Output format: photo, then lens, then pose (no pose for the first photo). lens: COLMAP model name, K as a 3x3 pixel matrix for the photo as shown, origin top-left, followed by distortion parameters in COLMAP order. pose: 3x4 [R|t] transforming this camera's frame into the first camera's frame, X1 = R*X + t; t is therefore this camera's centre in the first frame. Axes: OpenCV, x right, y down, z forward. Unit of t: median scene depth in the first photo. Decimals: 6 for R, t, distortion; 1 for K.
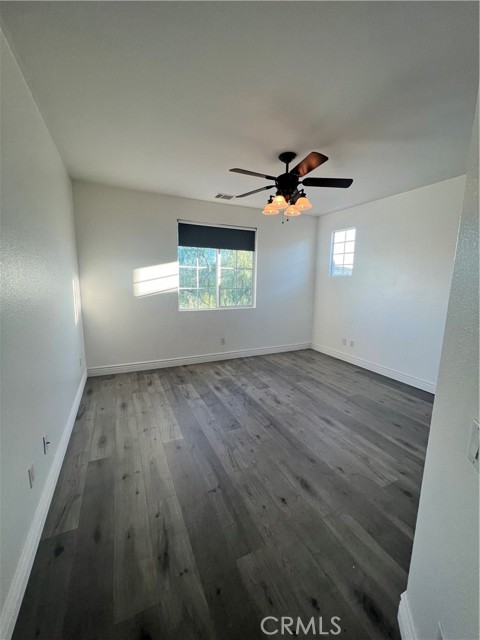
lens RADIAL K [[257.3, 0, 240.5], [0, 257.3, 318.4], [0, 0, 1]] dist [-0.002515, 0.000947]
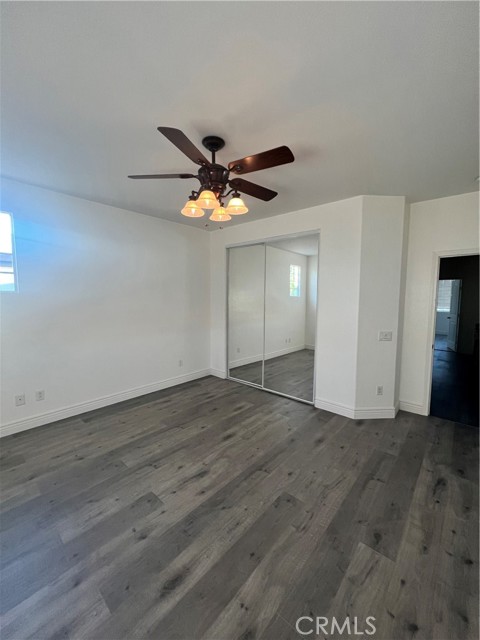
lens RADIAL K [[257.3, 0, 244.9], [0, 257.3, 318.7], [0, 0, 1]] dist [-0.002515, 0.000947]
pose [[-0.401262, -0.097883, 0.910718, -0.489566], [0.127094, 0.978706, 0.161188, -0.183840], [-0.907103, 0.180425, -0.380277, 1.069151]]
